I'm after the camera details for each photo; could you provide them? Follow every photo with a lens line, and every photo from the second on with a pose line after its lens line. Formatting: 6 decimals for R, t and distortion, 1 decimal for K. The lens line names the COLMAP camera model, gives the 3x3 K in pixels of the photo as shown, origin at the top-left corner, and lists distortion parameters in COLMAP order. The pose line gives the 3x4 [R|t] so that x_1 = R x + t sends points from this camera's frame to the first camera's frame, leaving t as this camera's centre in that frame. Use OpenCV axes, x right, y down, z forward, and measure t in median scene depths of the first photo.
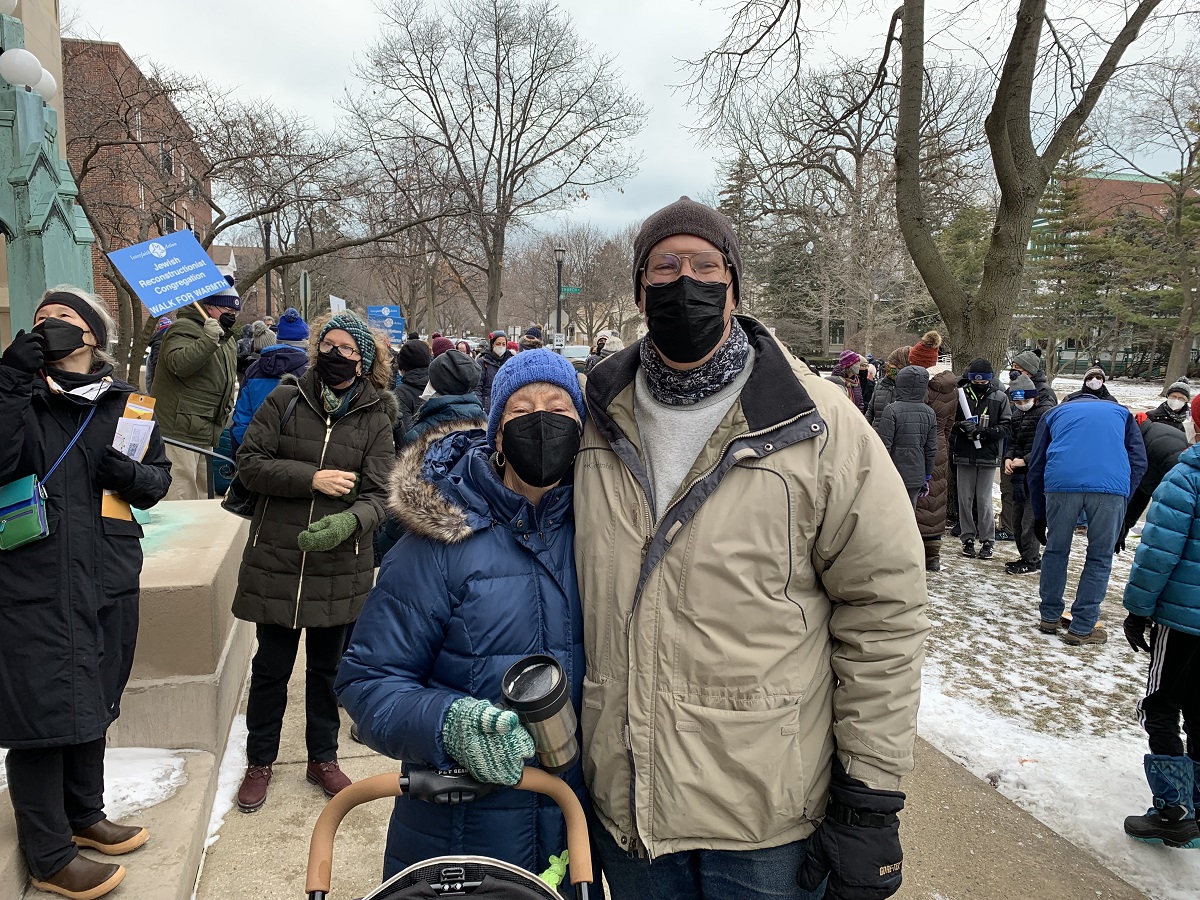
lens RADIAL K [[903.0, 0, 597.3], [0, 903.0, 457.3], [0, 0, 1]] dist [0.016207, -0.023446]
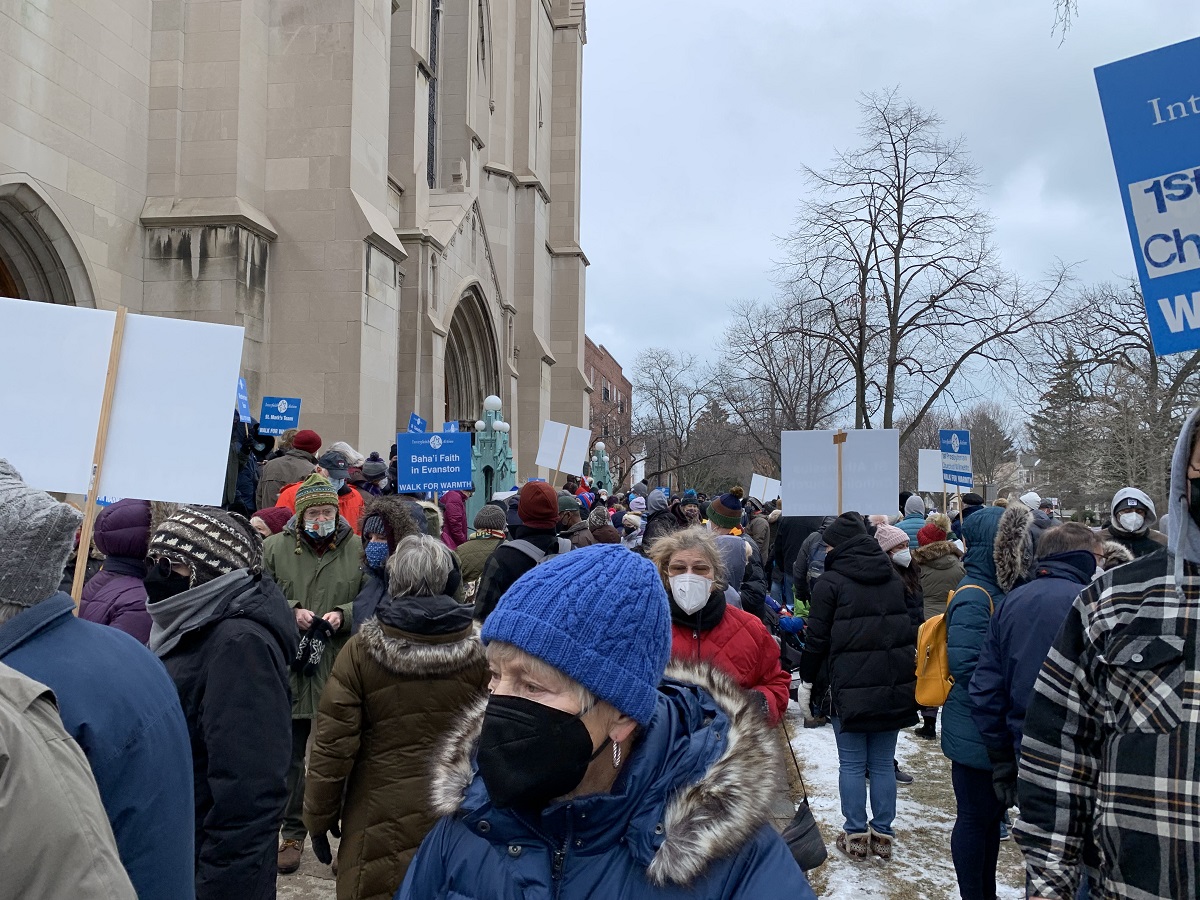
lens RADIAL K [[903.0, 0, 597.3], [0, 903.0, 457.3], [0, 0, 1]] dist [0.016207, -0.023446]
pose [[0.909469, -0.021568, -0.415213, 0.196258], [-0.056778, 0.982855, -0.175419, 0.068097], [0.411877, 0.183113, 0.892651, -0.472865]]
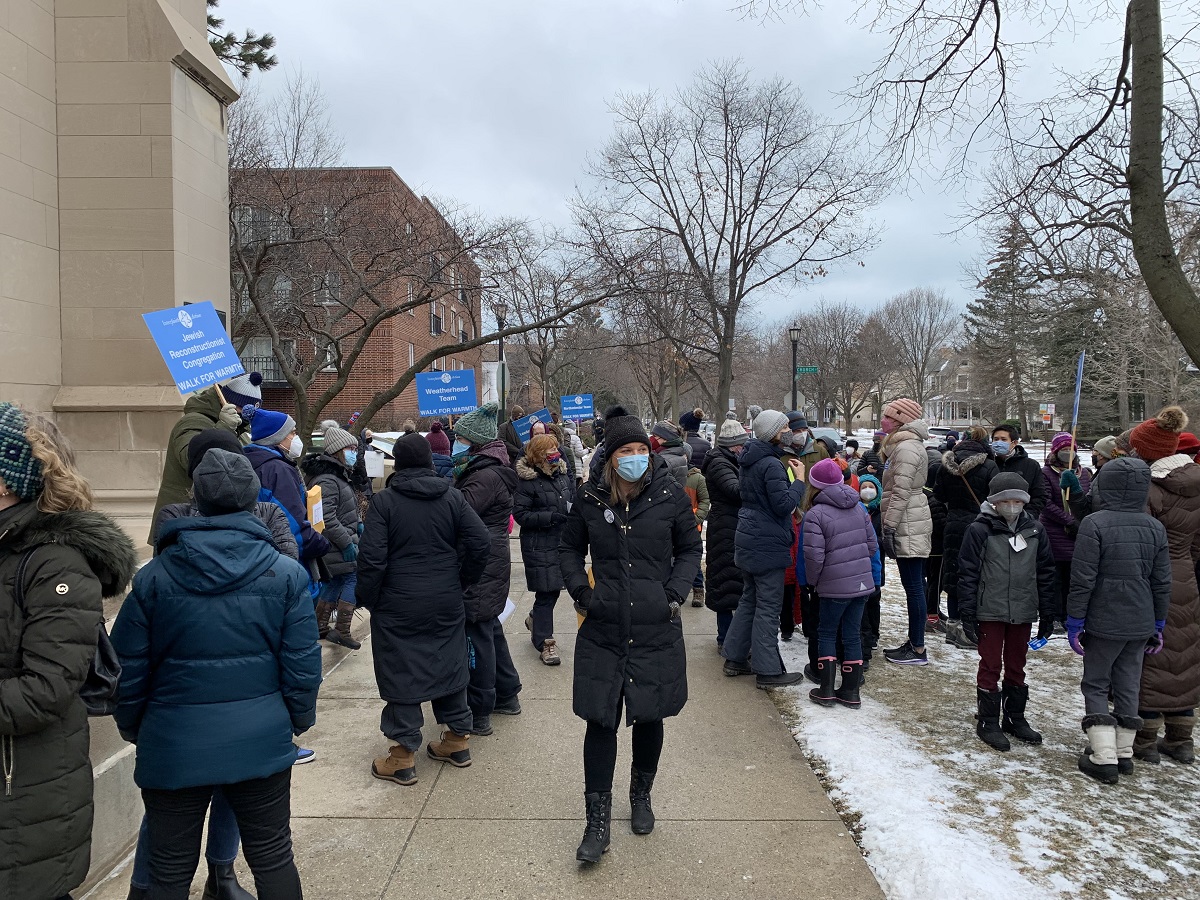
lens RADIAL K [[903.0, 0, 597.3], [0, 903.0, 457.3], [0, 0, 1]] dist [0.016207, -0.023446]
pose [[0.958414, -0.009904, -0.285210, 0.029786], [-0.016523, 0.995795, -0.090102, -0.006226], [0.284903, 0.091067, 0.954221, 0.043585]]
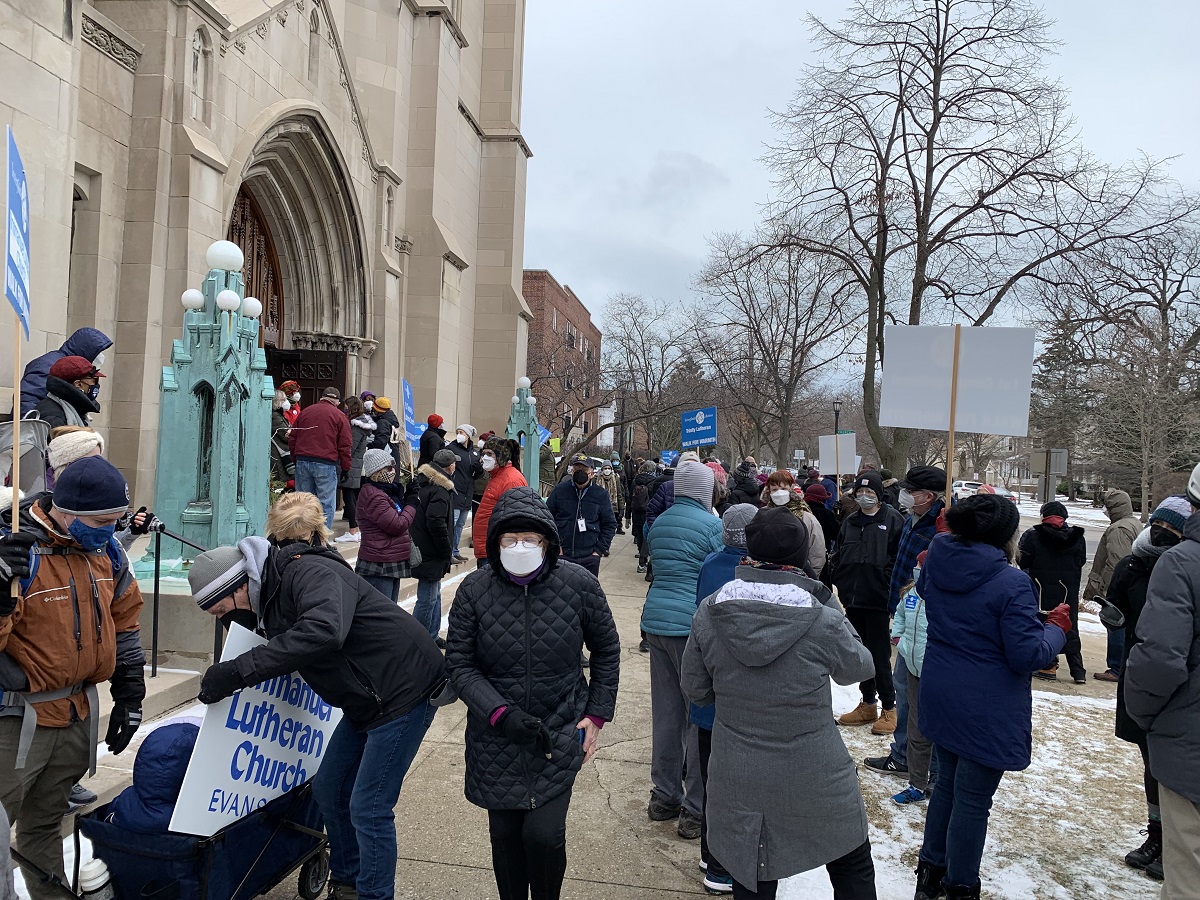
lens RADIAL K [[903.0, 0, 597.3], [0, 903.0, 457.3], [0, 0, 1]] dist [0.016207, -0.023446]
pose [[0.920941, 0.023917, -0.388968, 0.151093], [-0.080374, 0.988313, -0.129528, 0.044218], [0.381324, 0.150551, 0.912100, -0.309940]]
